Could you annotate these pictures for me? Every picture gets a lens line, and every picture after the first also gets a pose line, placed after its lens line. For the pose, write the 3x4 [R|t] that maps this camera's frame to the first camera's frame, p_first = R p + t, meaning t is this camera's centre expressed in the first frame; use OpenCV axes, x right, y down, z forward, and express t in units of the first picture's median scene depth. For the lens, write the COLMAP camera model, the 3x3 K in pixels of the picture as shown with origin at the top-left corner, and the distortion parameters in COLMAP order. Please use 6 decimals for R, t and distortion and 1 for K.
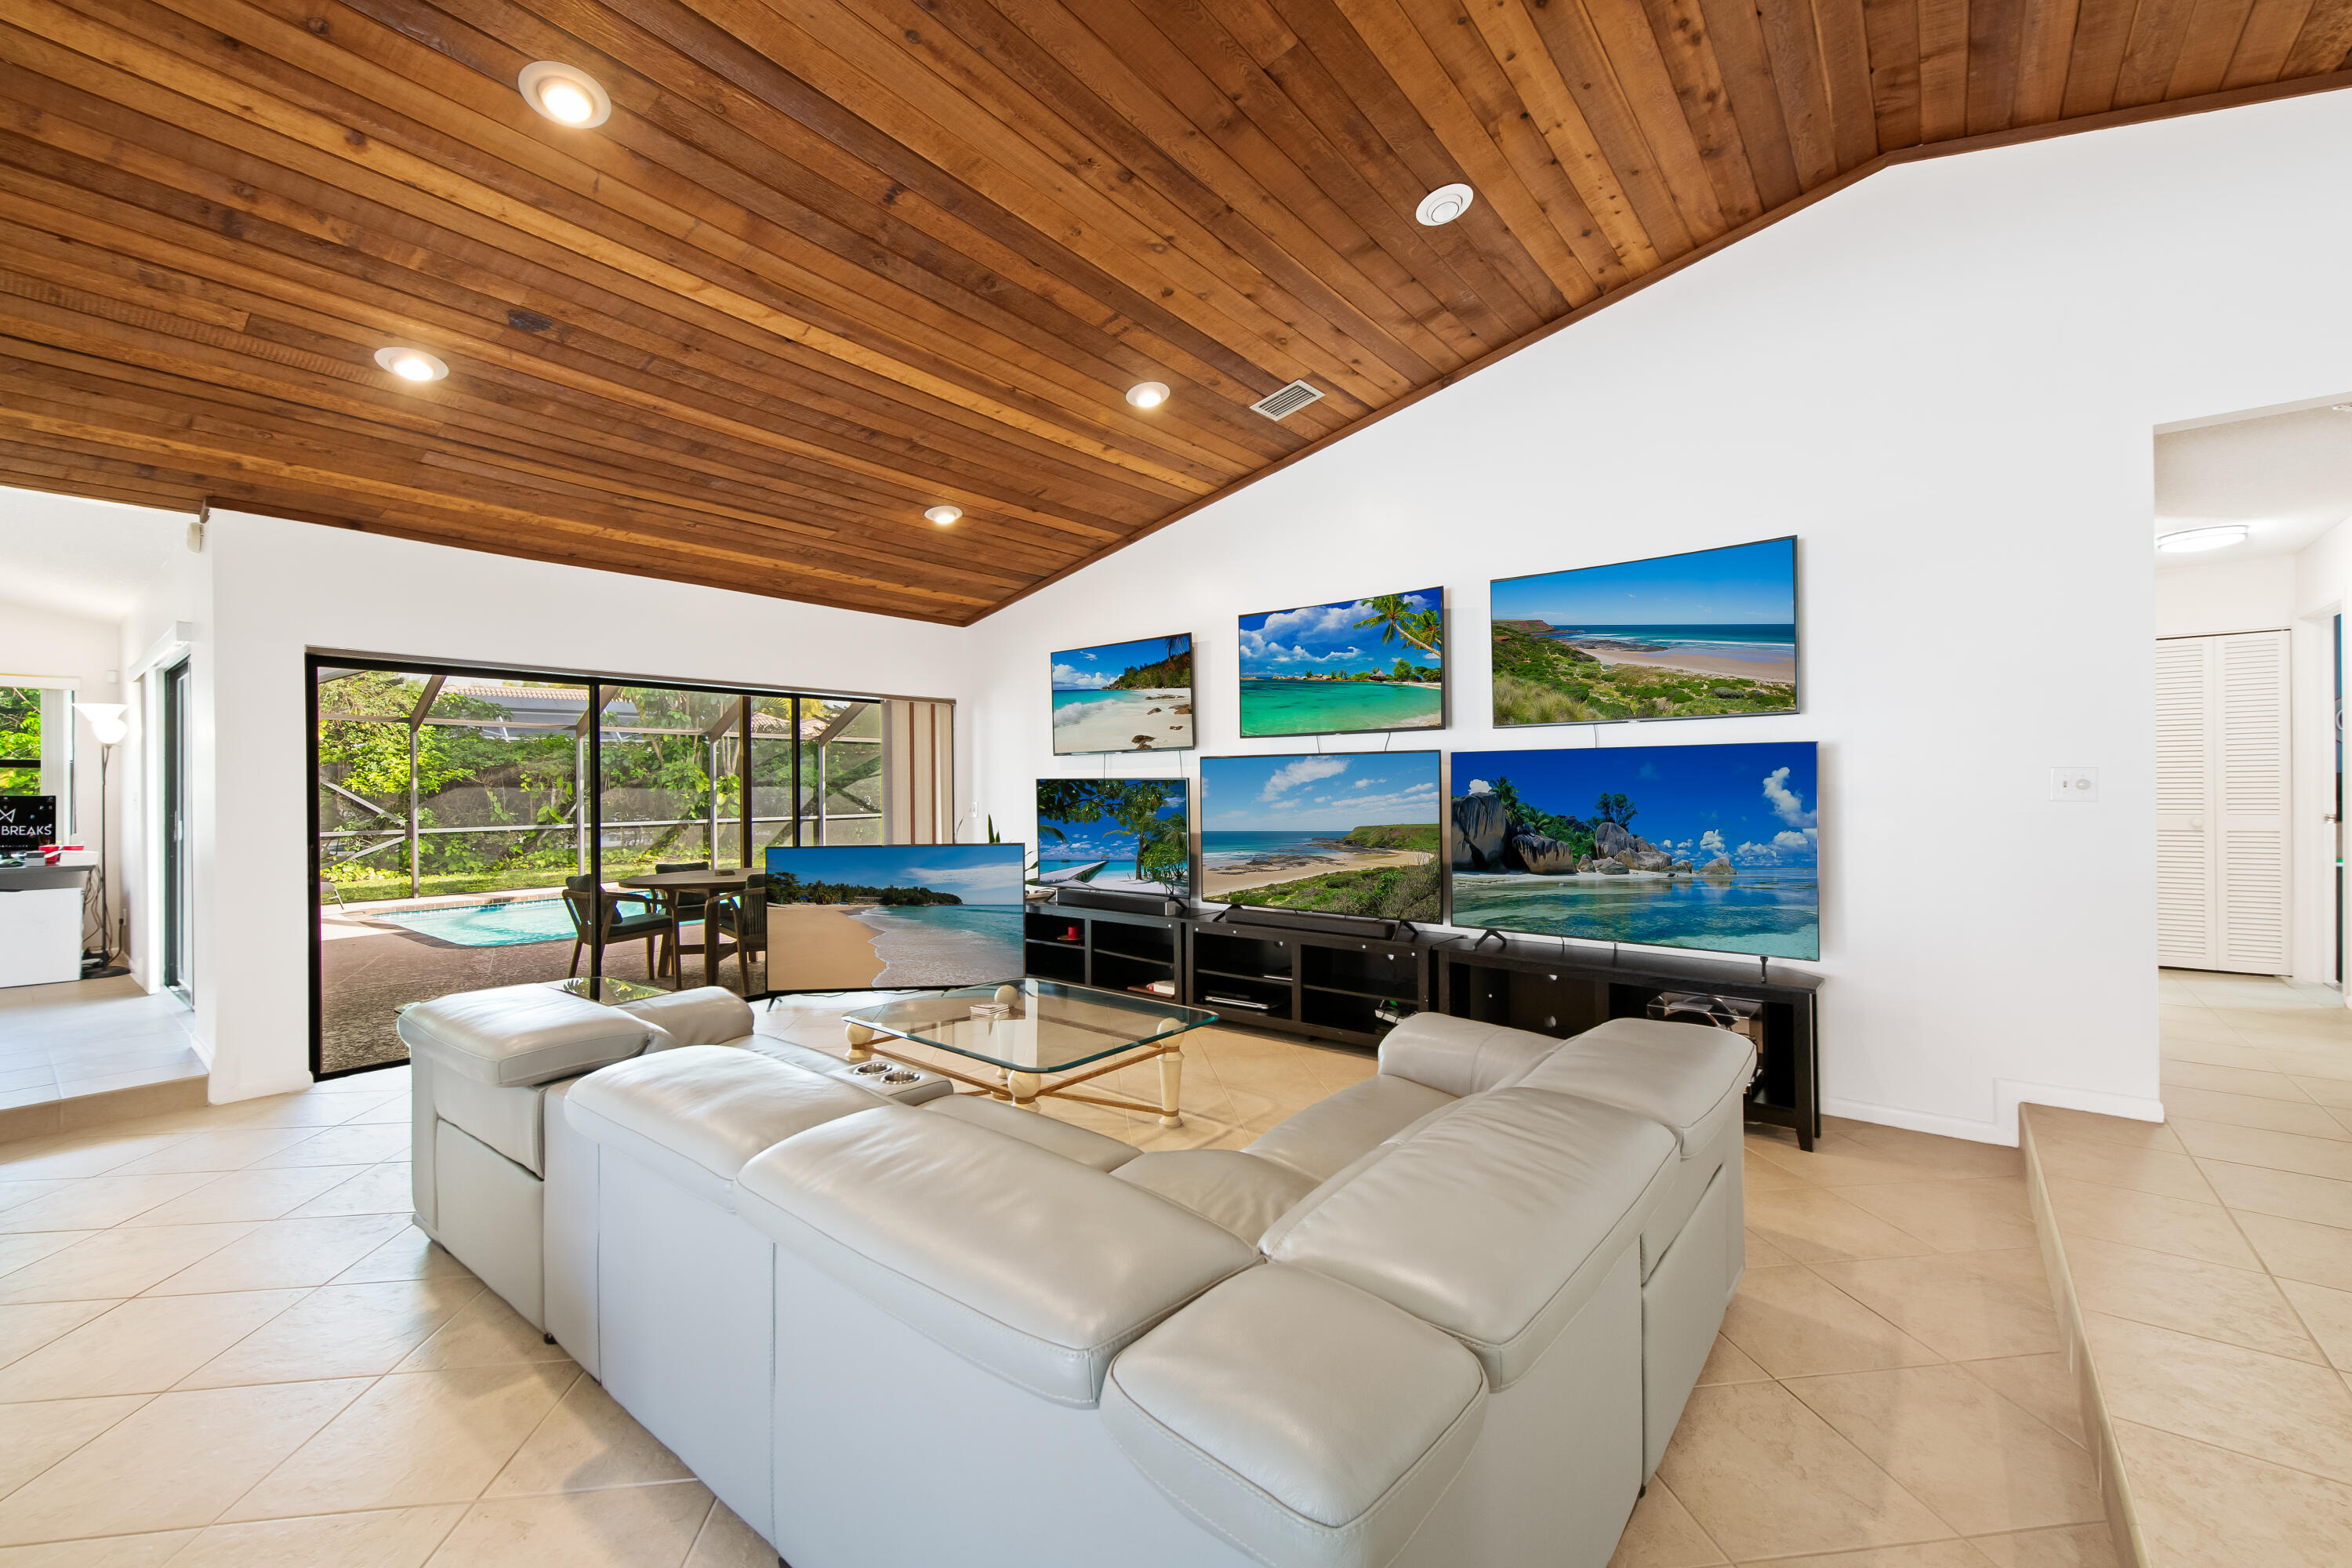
lens RADIAL K [[939.4, 0, 1165.9], [0, 939.4, 787.8], [0, 0, 1]] dist [-0.006880, -0.003572]
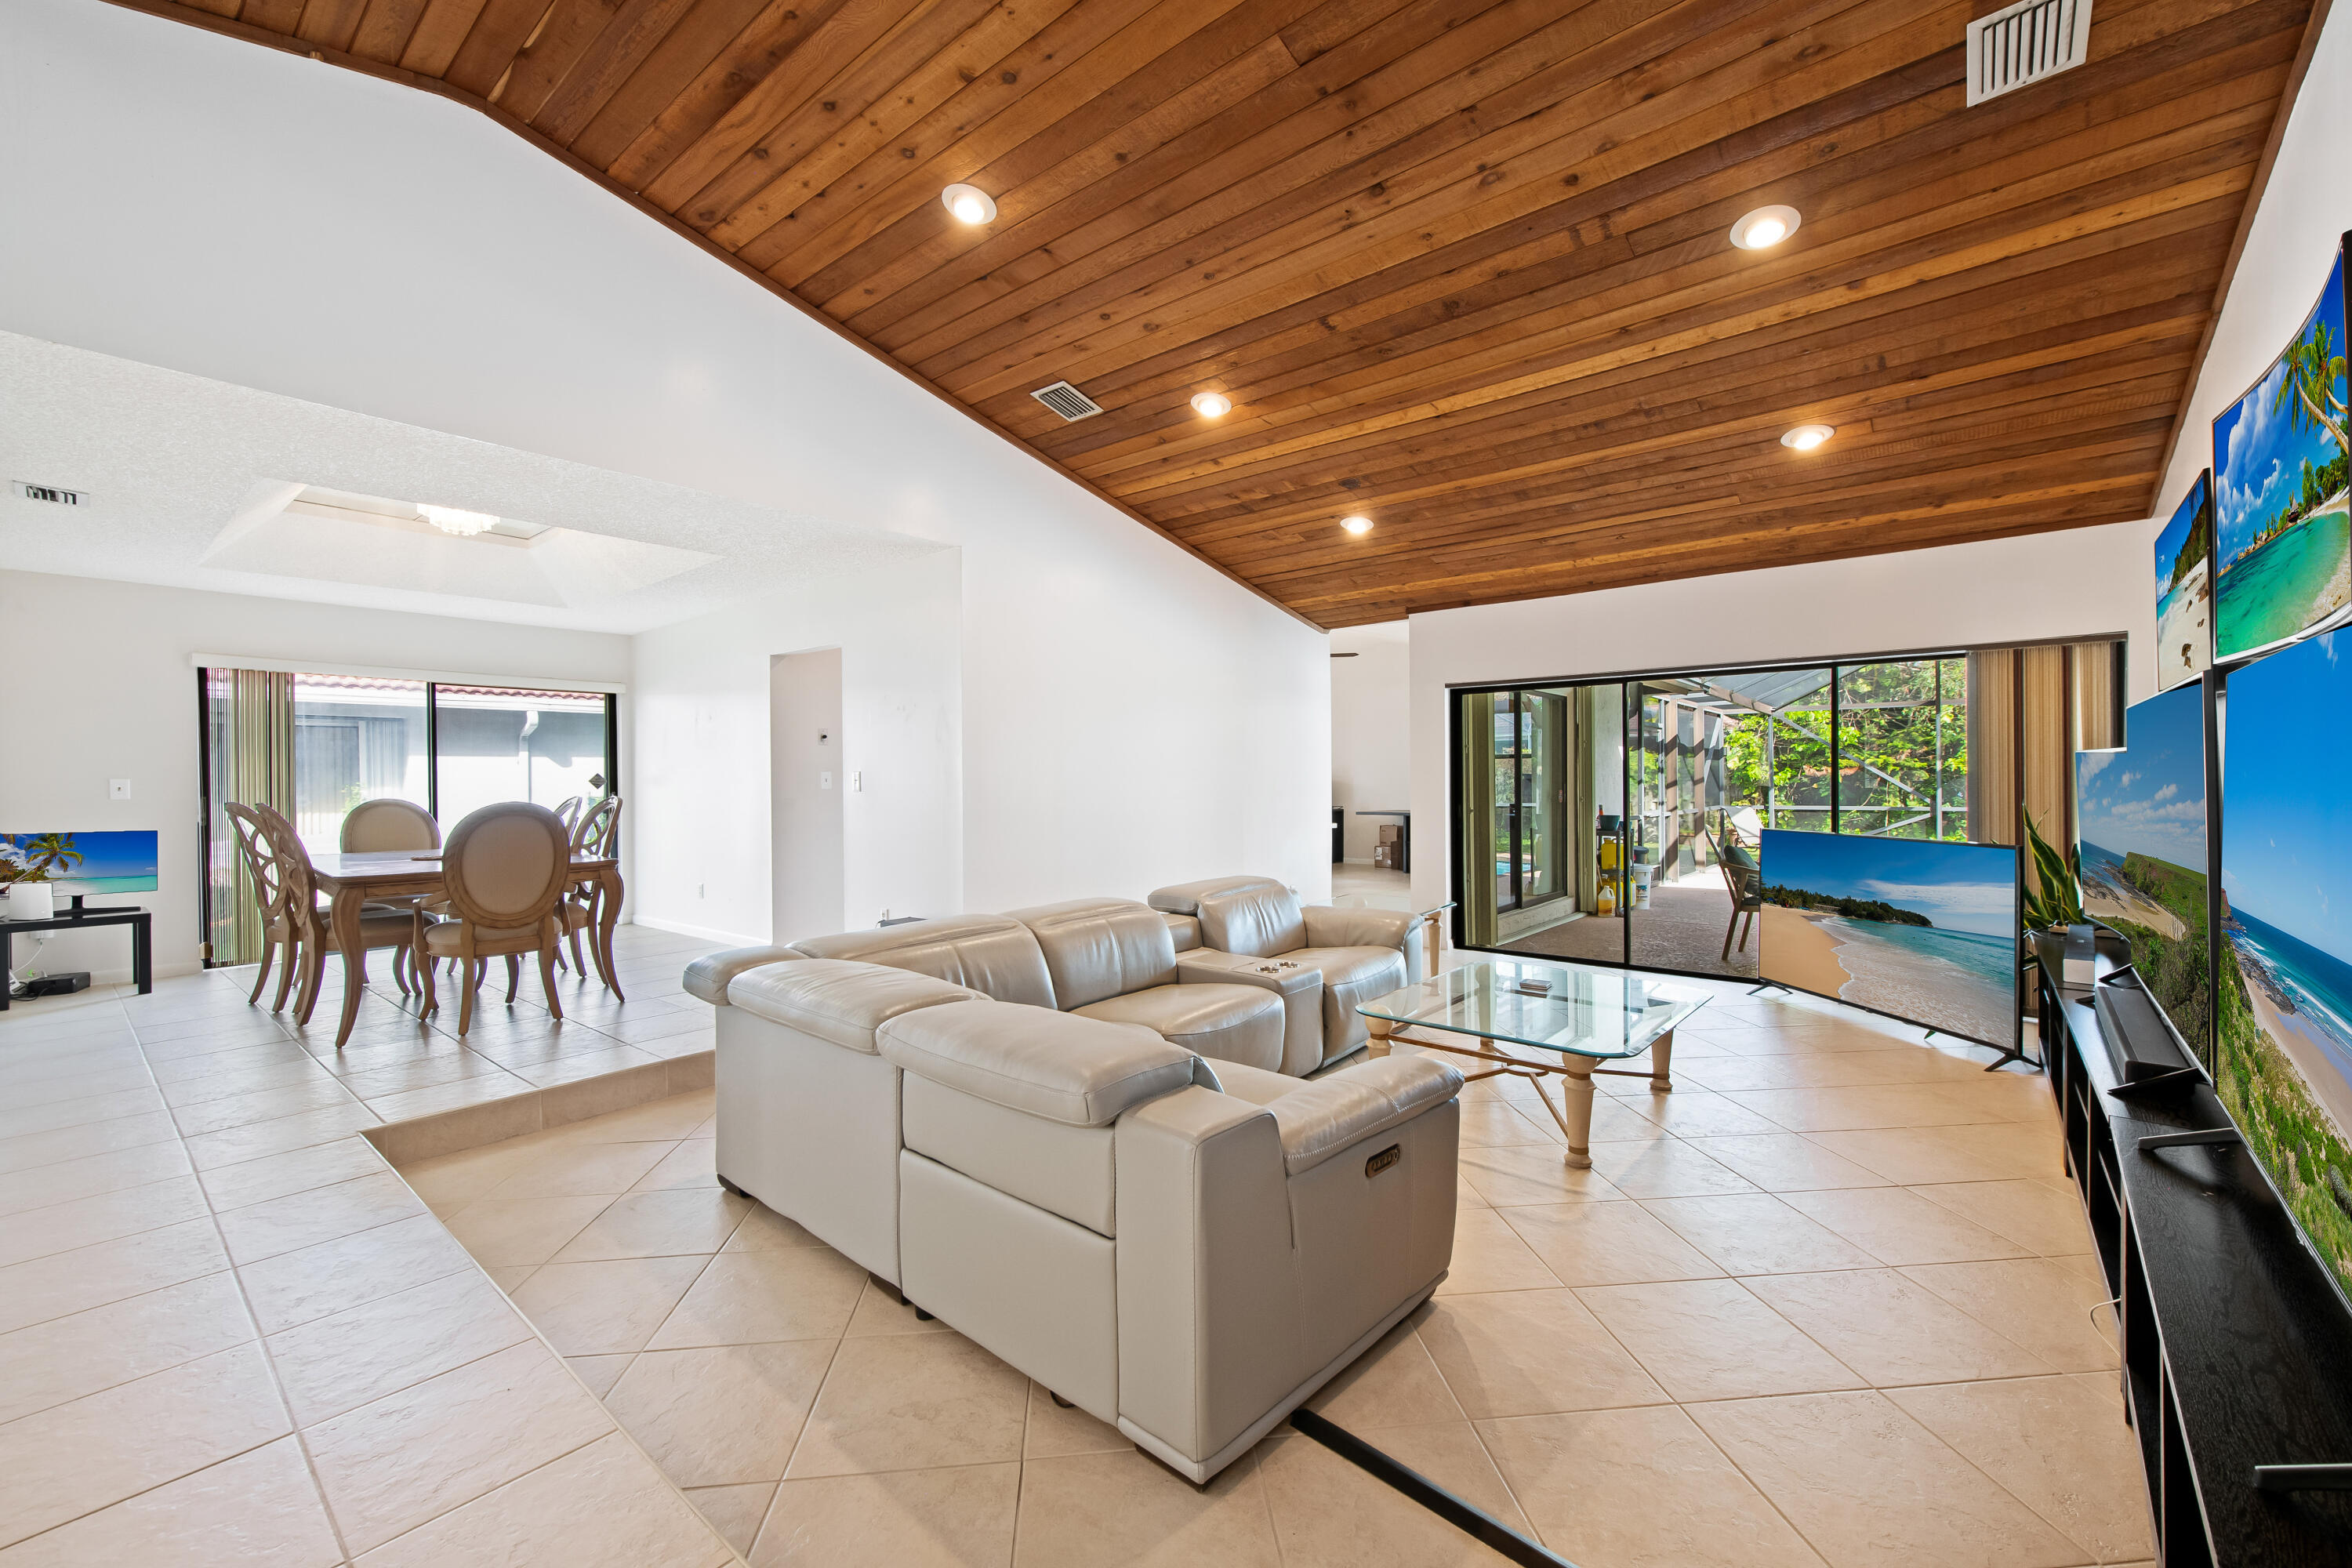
lens RADIAL K [[939.4, 0, 1169.9], [0, 939.4, 775.1], [0, 0, 1]] dist [-0.006880, -0.003572]
pose [[-0.034836, 0.000896, -0.999393, 0.743836], [0.010349, 0.999946, 0.000536, -0.004093], [0.999339, -0.010324, -0.034843, 0.590270]]
